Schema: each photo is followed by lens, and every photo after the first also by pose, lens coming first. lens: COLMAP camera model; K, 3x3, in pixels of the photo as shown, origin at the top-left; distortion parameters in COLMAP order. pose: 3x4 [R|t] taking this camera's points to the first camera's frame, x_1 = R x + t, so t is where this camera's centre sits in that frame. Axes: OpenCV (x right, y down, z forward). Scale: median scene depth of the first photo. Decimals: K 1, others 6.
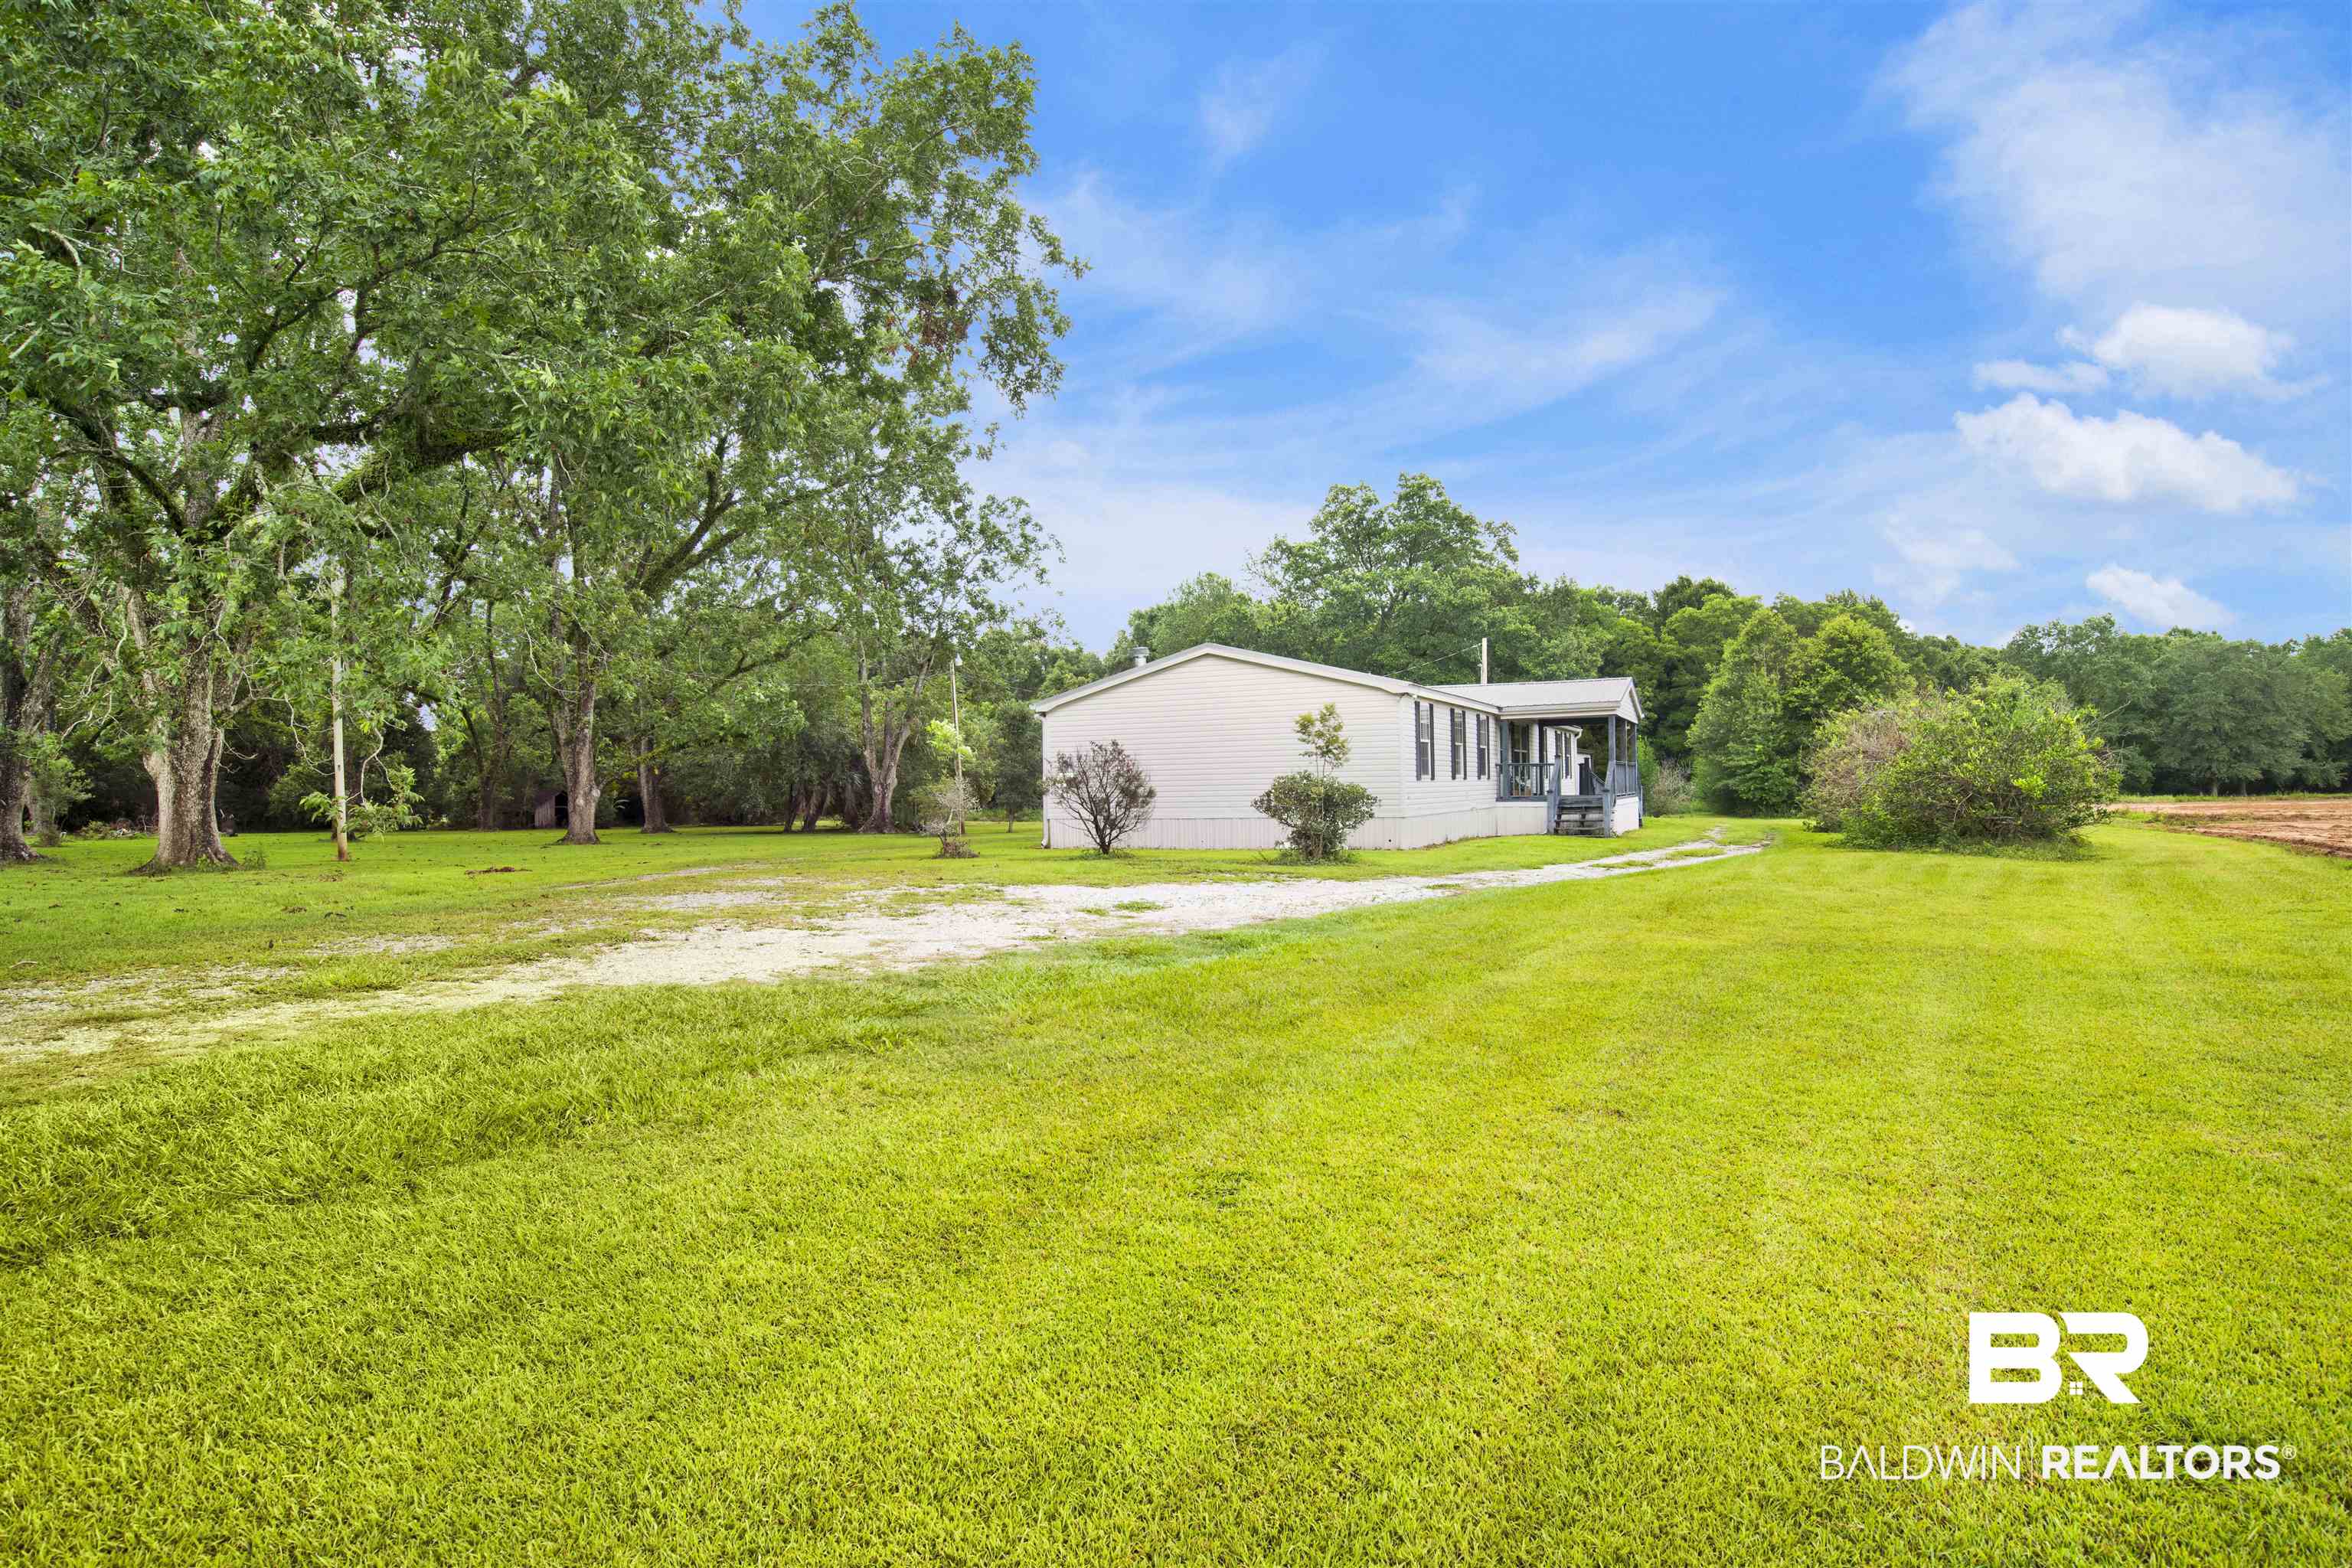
lens RADIAL K [[1244.7, 0, 1158.5], [0, 1244.7, 781.5], [0, 0, 1]] dist [-0.070116, 0.023088]
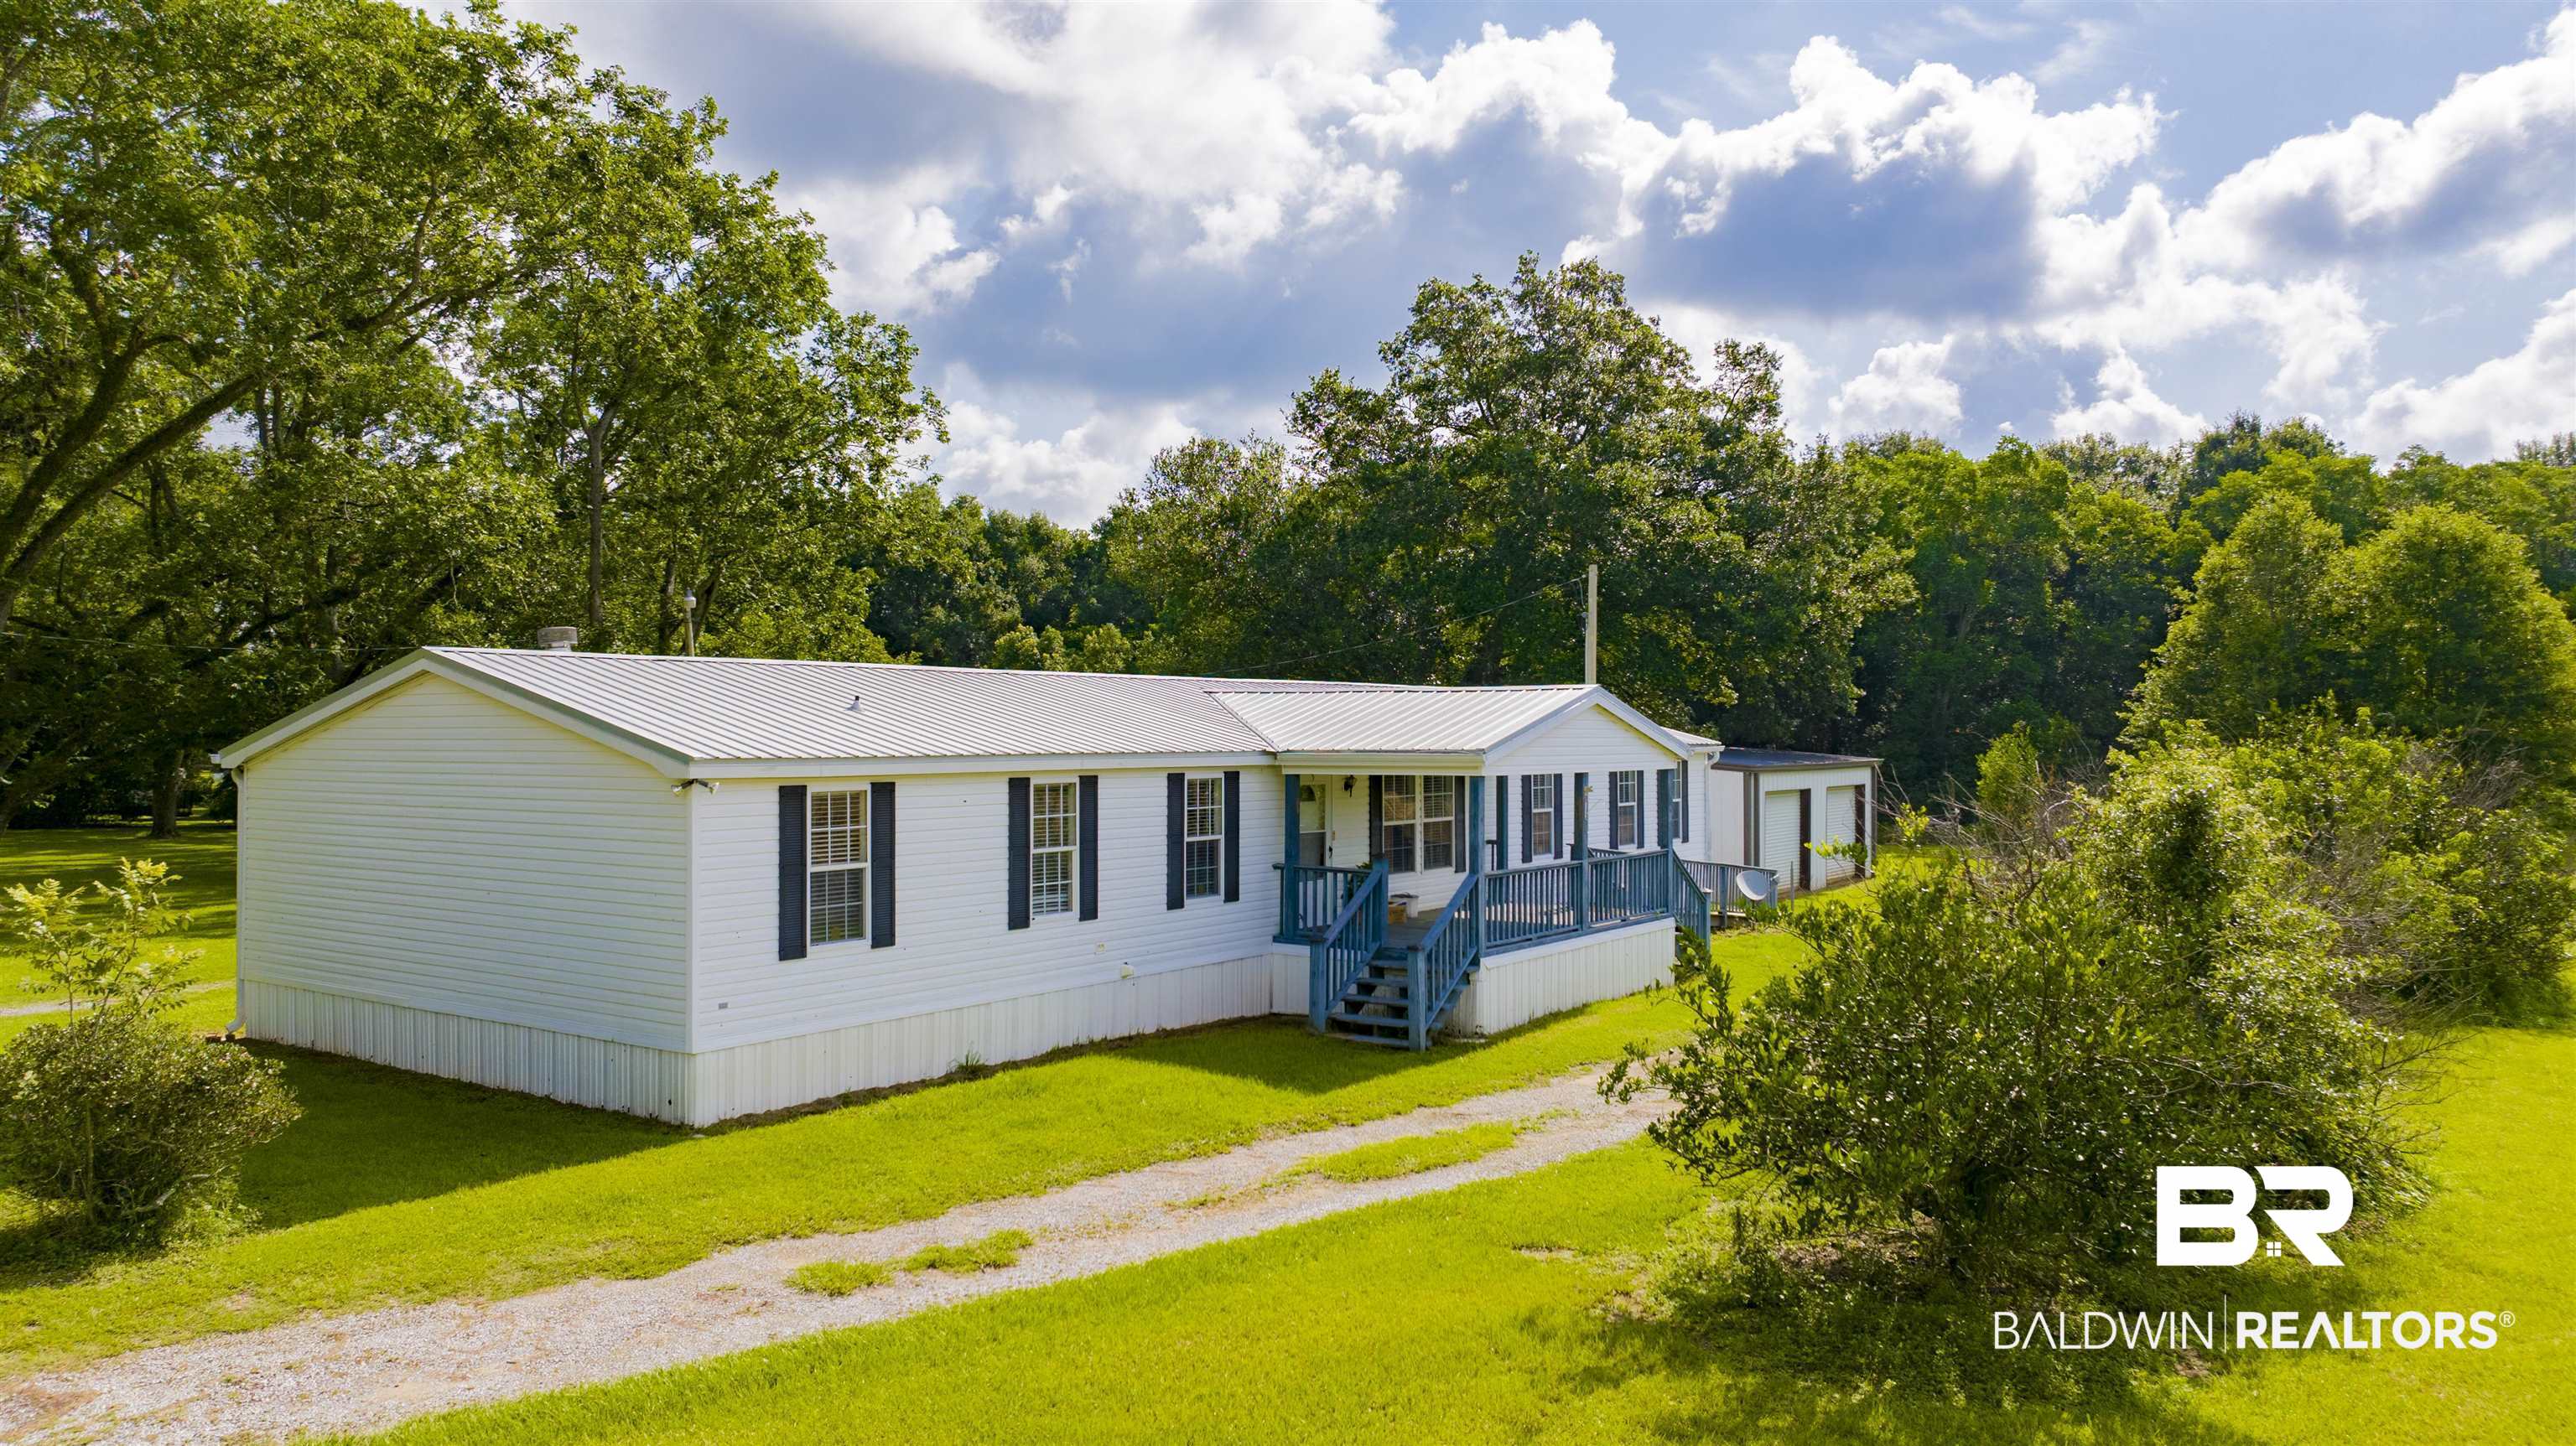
lens RADIAL K [[1805.4, 0, 1294.8], [0, 1805.4, 732.9], [0, 0, 1]] dist [-0.039165, 0.038604]
pose [[0.987643, 0.019091, -0.155556, 0.216728], [-0.017093, 0.999754, 0.014169, -0.042295], [0.155788, -0.011335, 0.987726, 0.163843]]
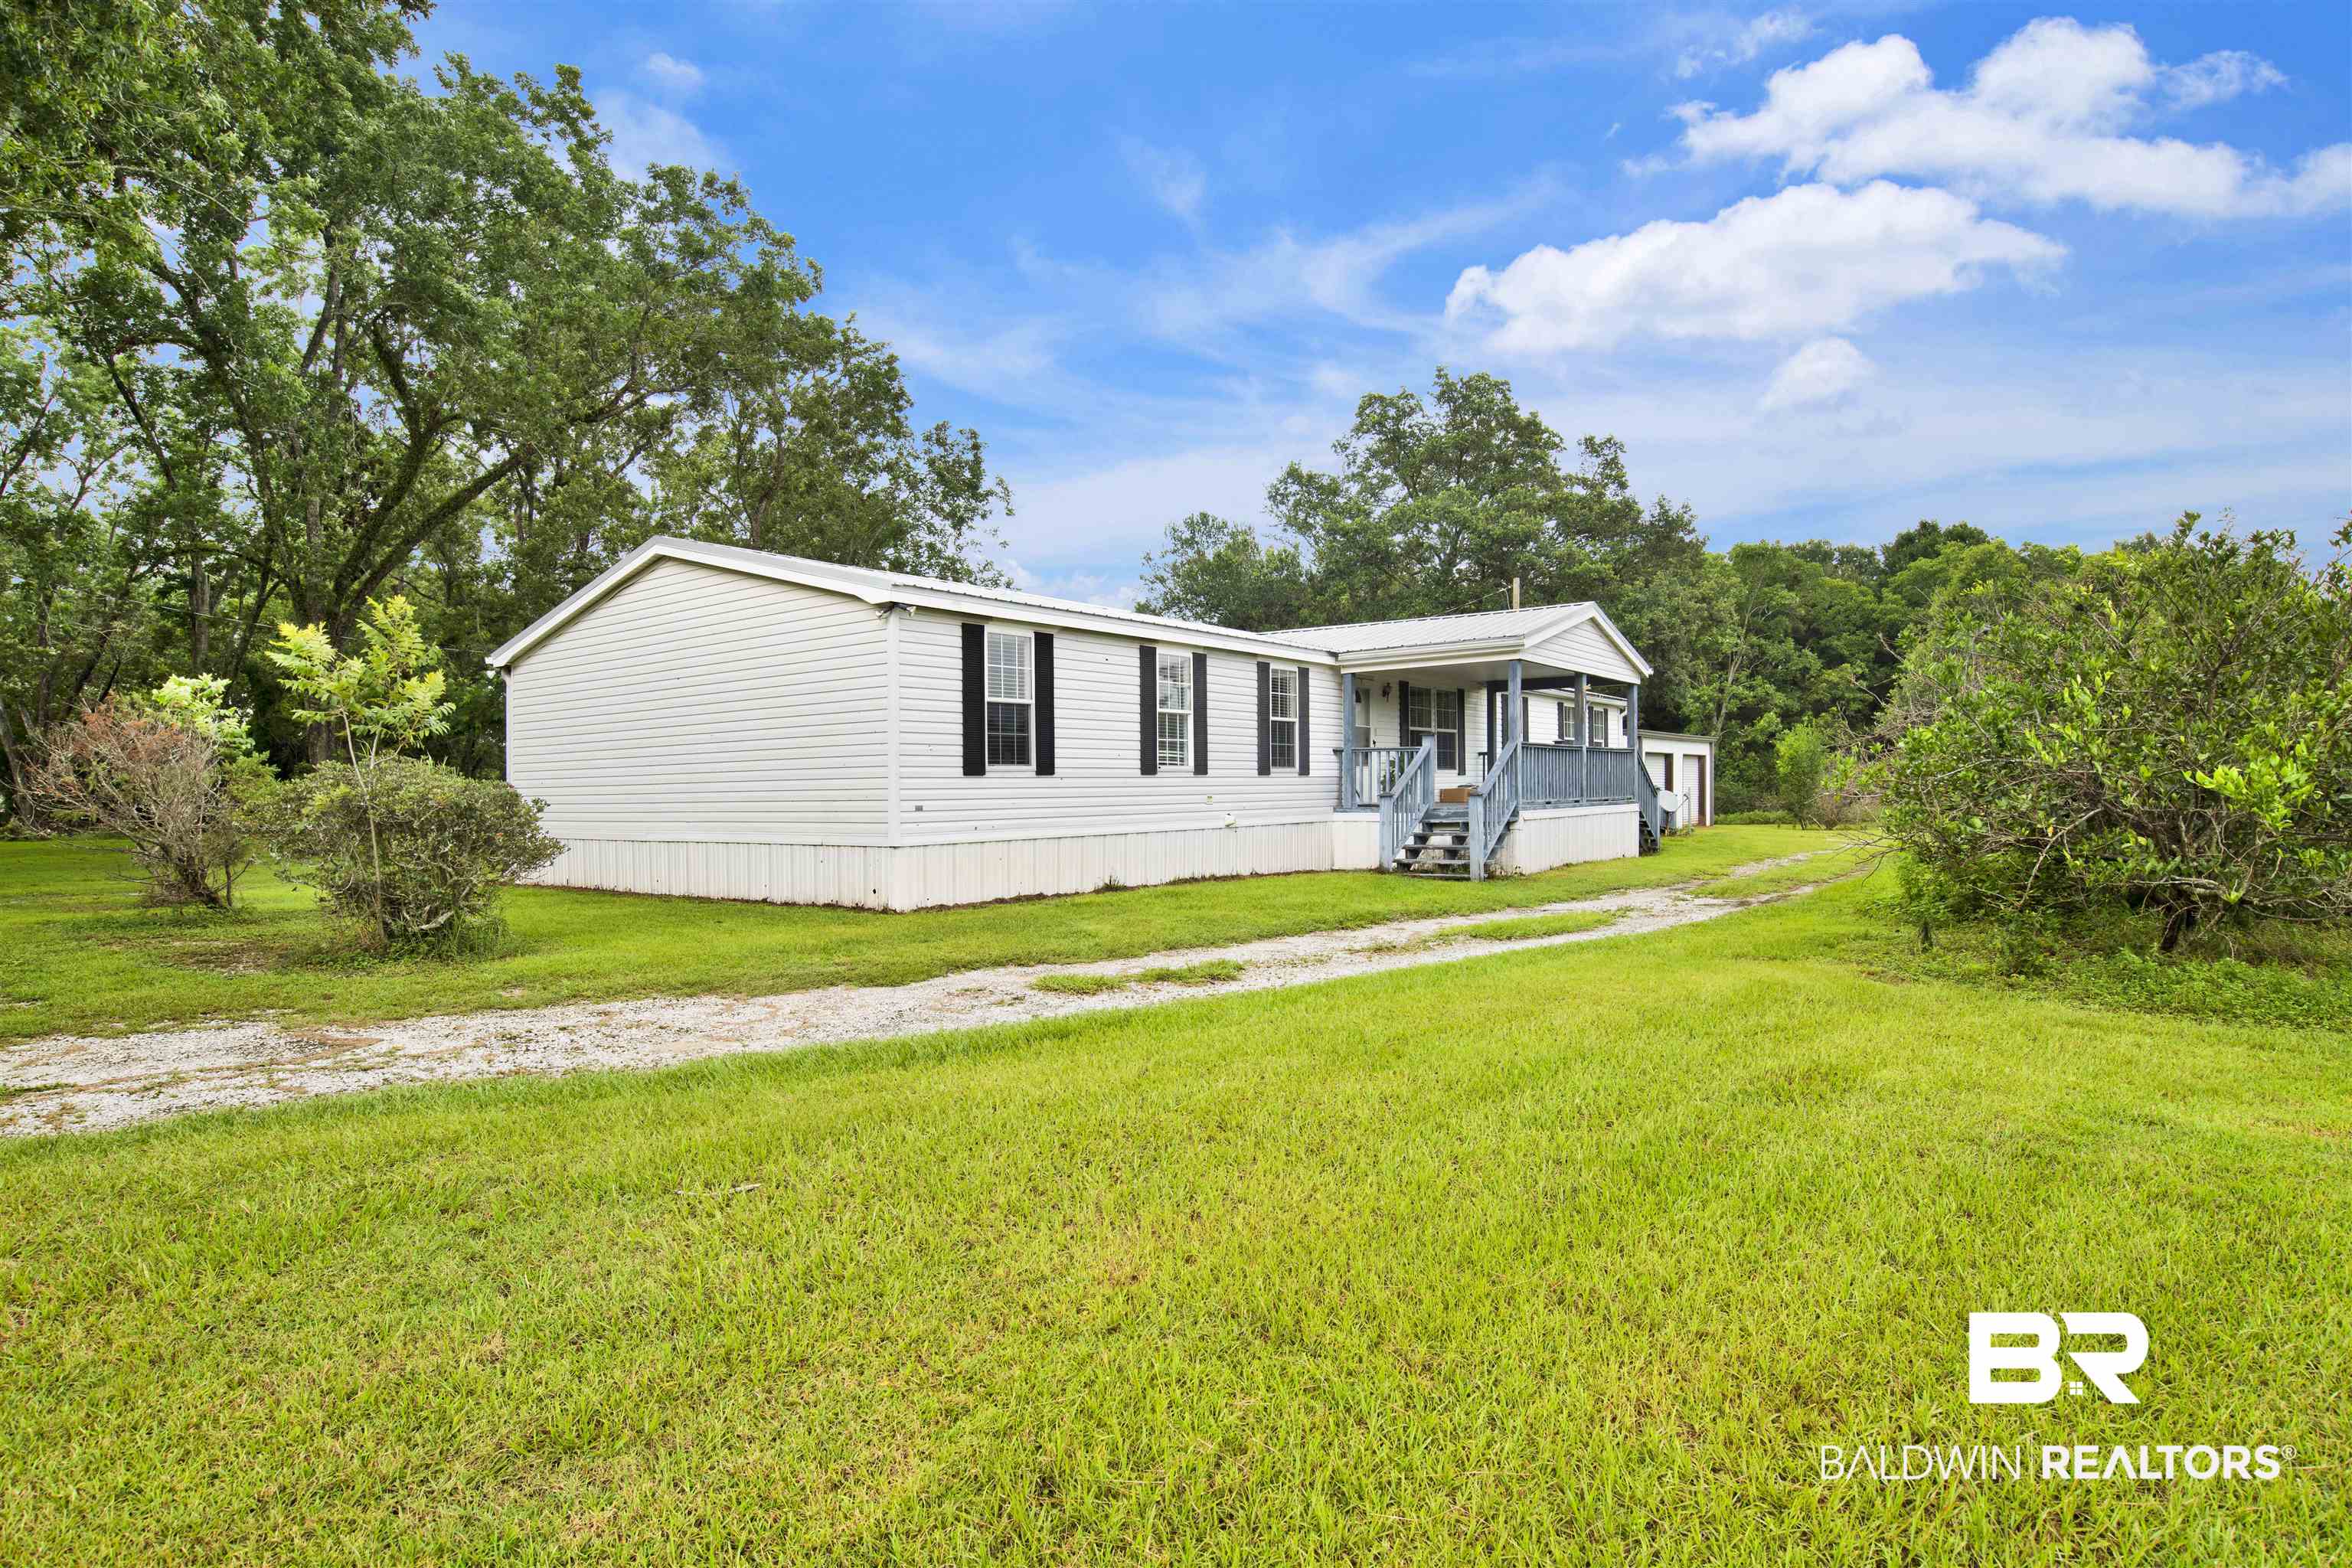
lens RADIAL K [[1244.7, 0, 1171.9], [0, 1244.7, 789.5], [0, 0, 1]] dist [-0.070116, 0.023088]
pose [[0.981610, 0.000532, -0.190894, 0.172289], [0.001206, 0.999959, 0.008988, 0.000224], [0.190891, -0.009053, 0.981569, 0.218101]]
